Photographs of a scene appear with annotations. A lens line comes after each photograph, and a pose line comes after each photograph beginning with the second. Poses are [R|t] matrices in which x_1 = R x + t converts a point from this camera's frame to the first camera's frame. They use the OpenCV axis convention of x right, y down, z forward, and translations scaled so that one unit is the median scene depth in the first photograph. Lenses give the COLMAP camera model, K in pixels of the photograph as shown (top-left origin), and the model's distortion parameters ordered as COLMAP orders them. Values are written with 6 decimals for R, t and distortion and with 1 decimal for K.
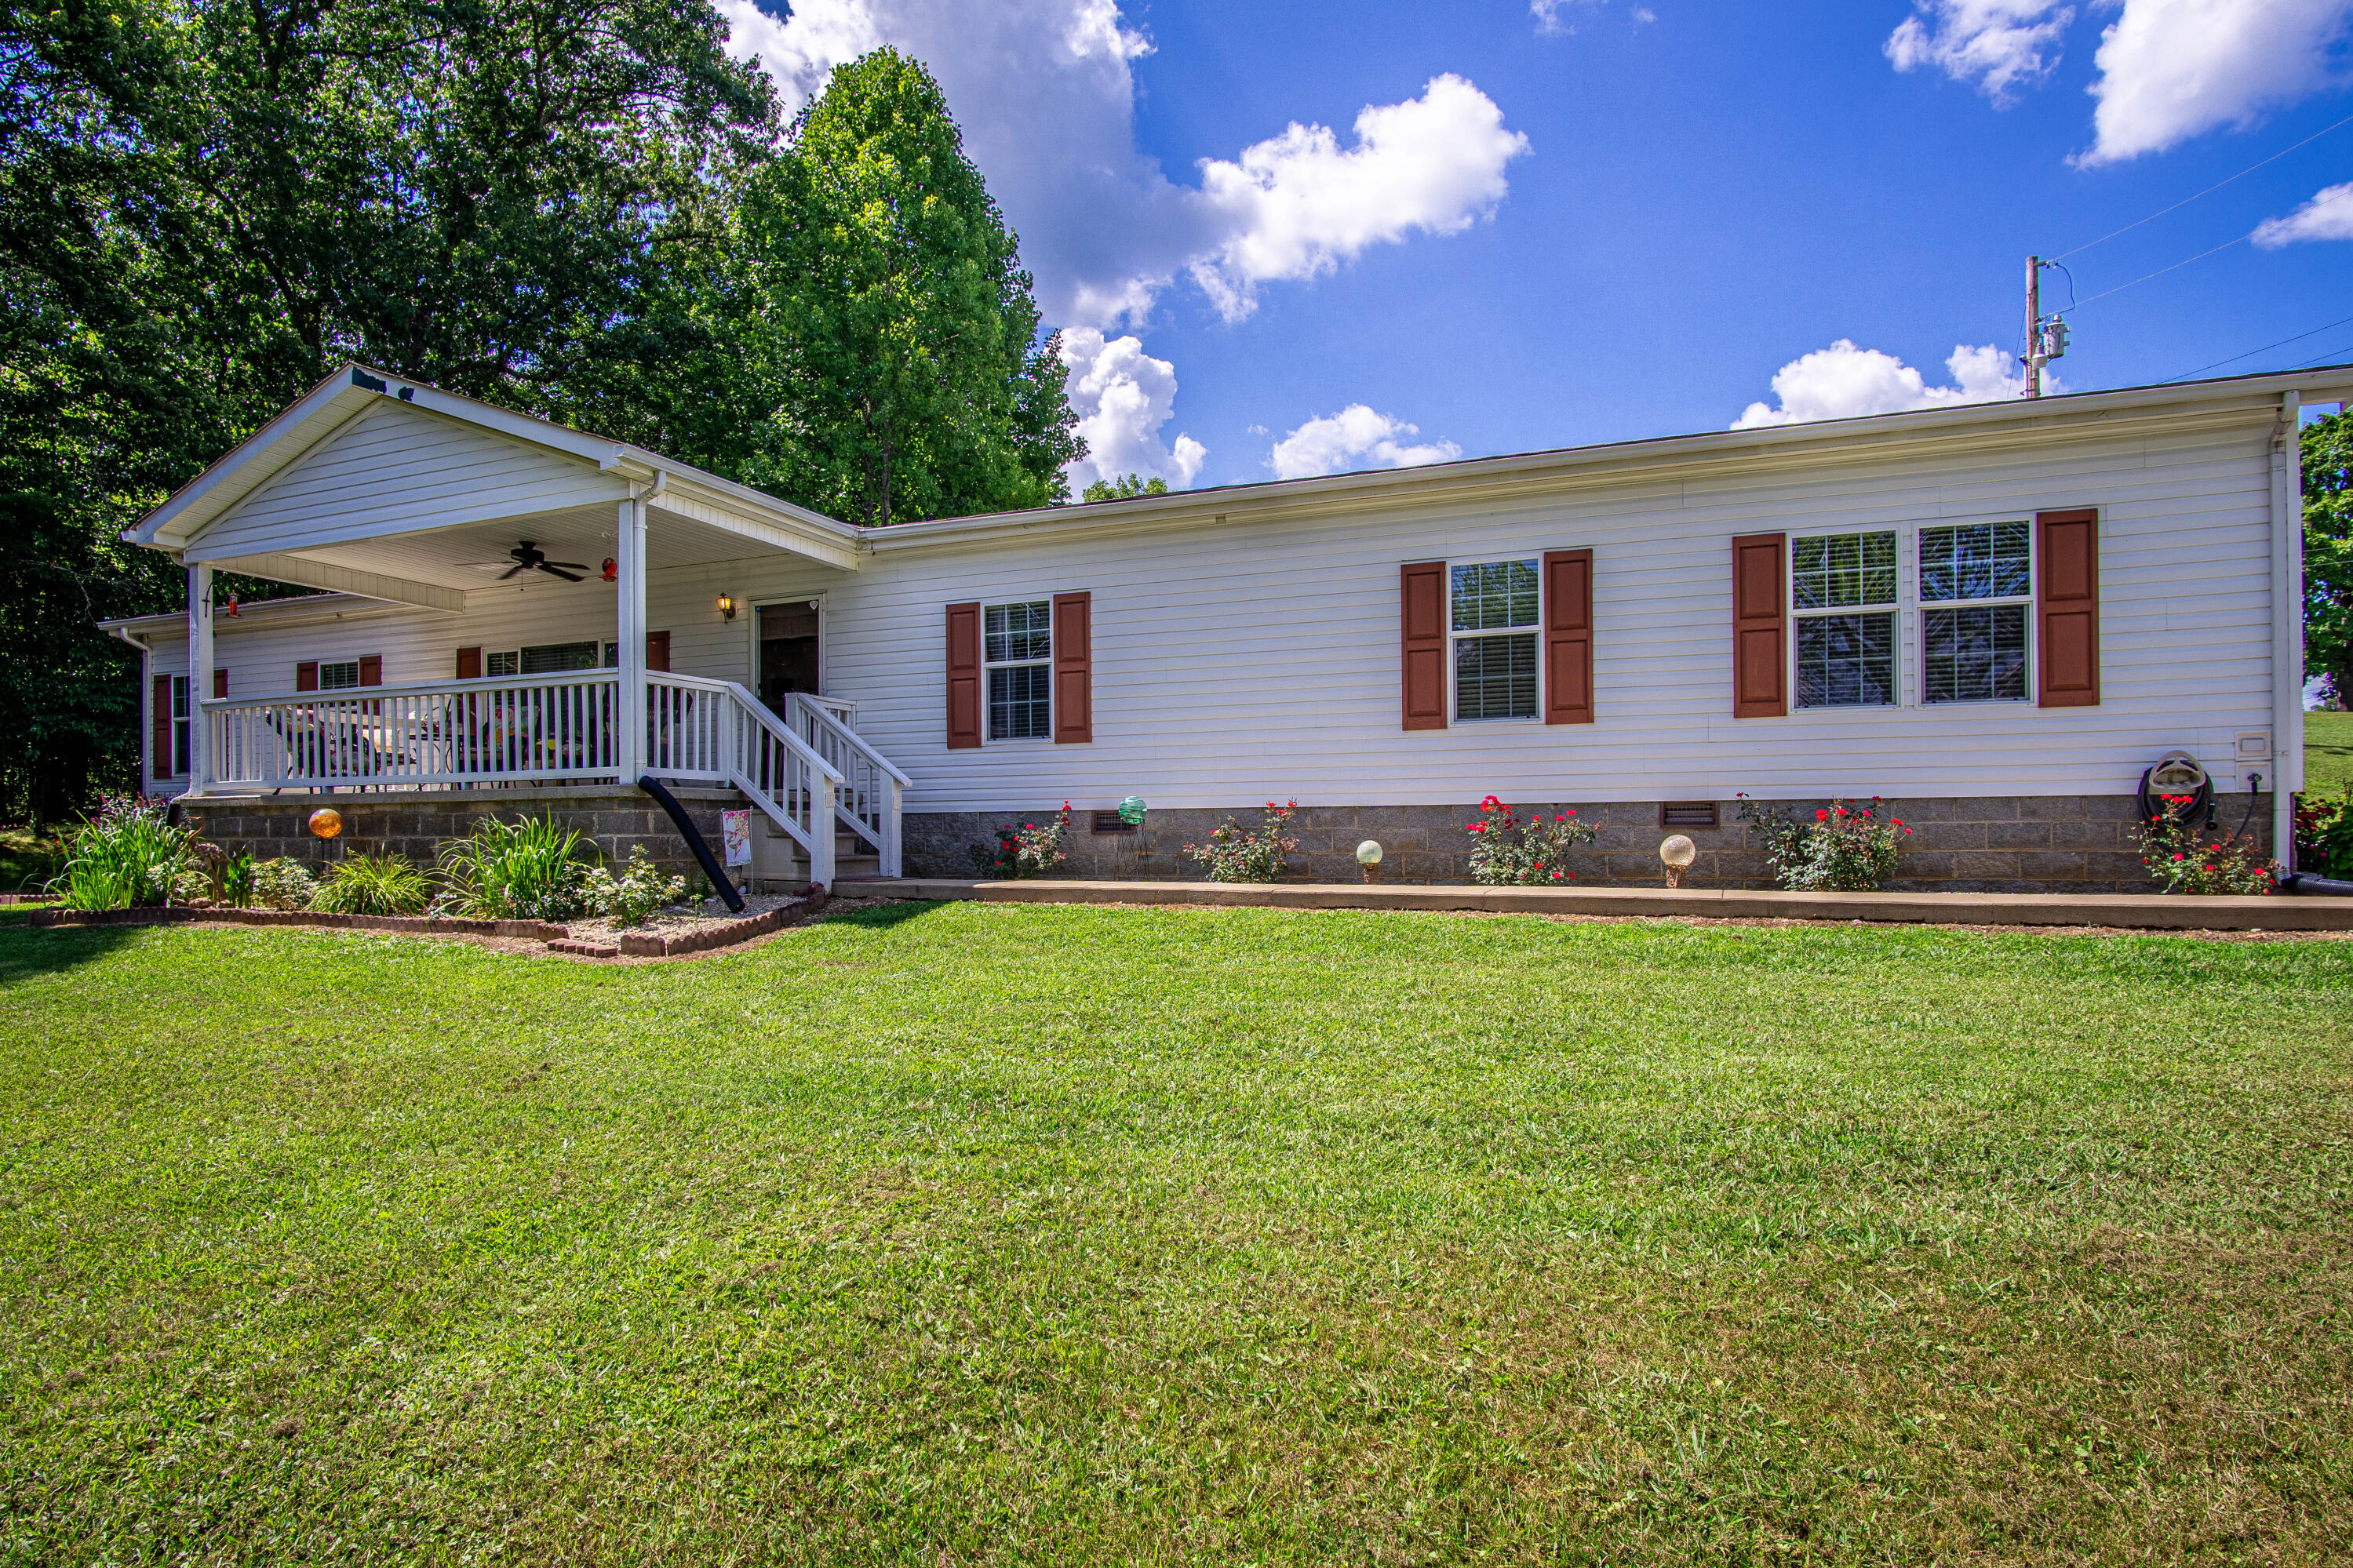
lens RADIAL K [[1275.6, 0, 1156.4], [0, 1275.6, 840.6], [0, 0, 1]] dist [-0.018887, 0.001772]
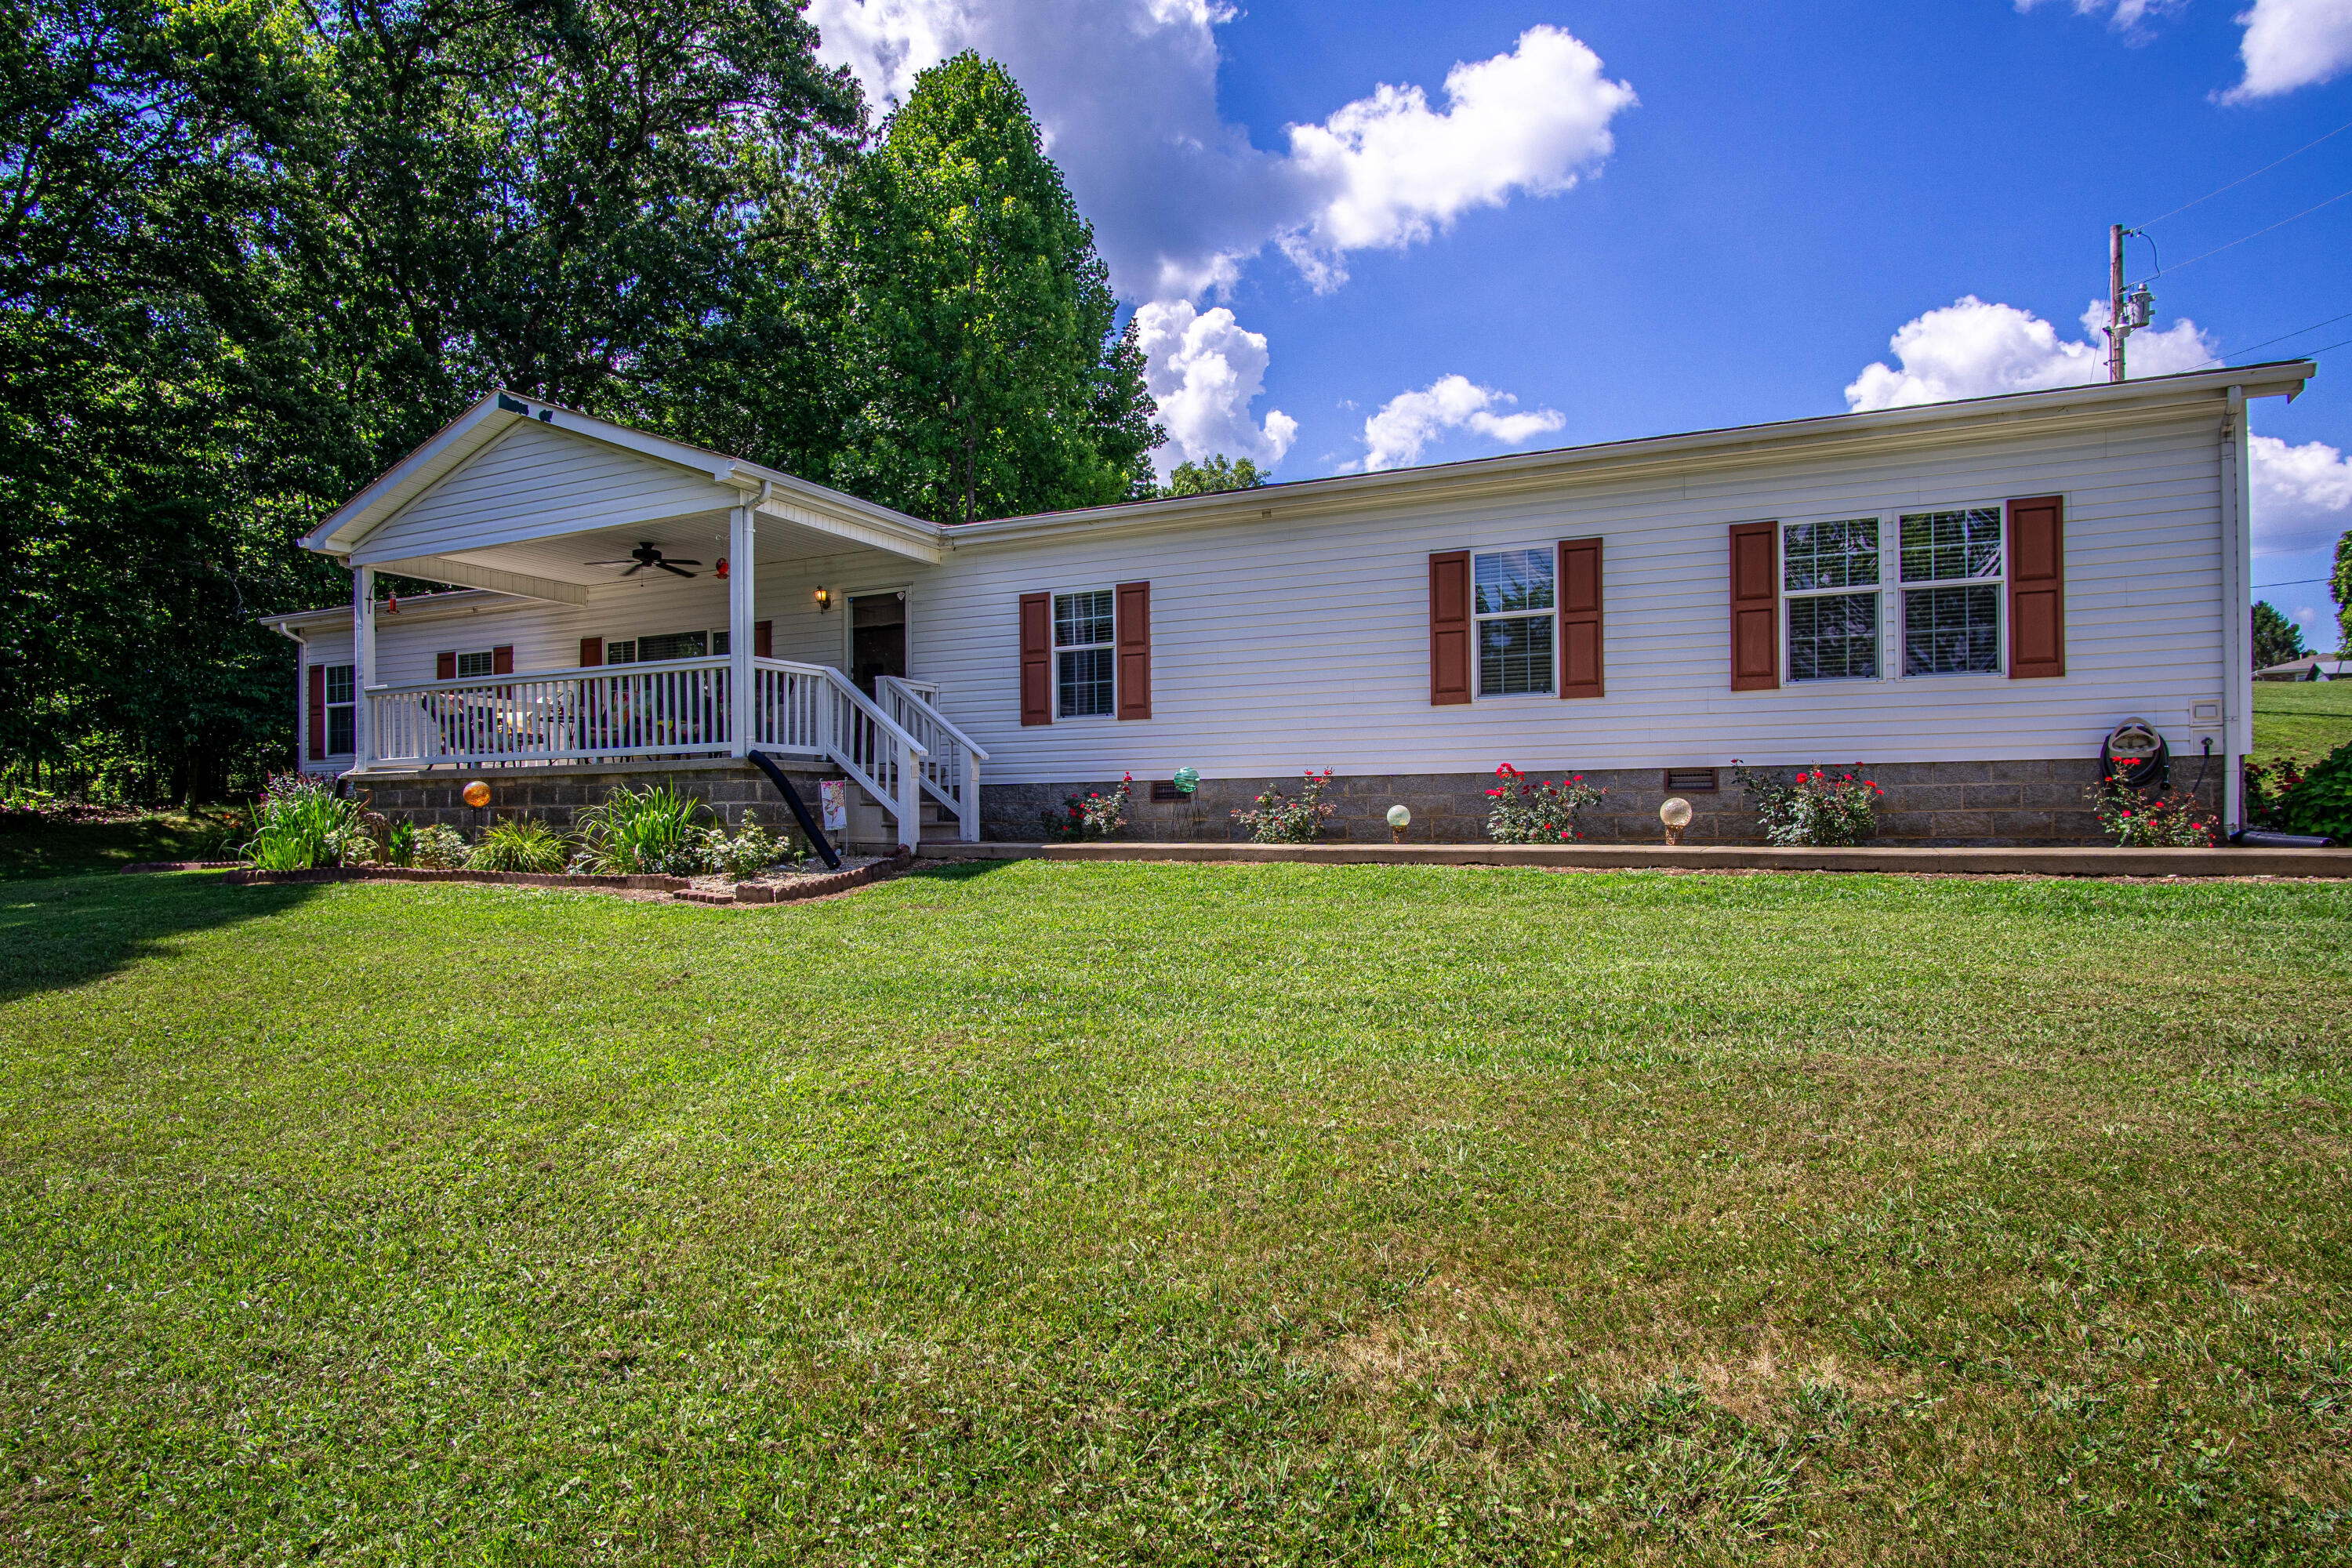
lens RADIAL K [[1295.7, 0, 1174.3], [0, 1295.7, 832.8], [0, 0, 1]] dist [-0.016258, -0.001351]
pose [[0.998361, -0.001883, -0.057202, 0.034184], [0.002197, 0.999983, 0.005433, 0.015570], [0.057191, -0.005550, 0.998348, -0.116183]]
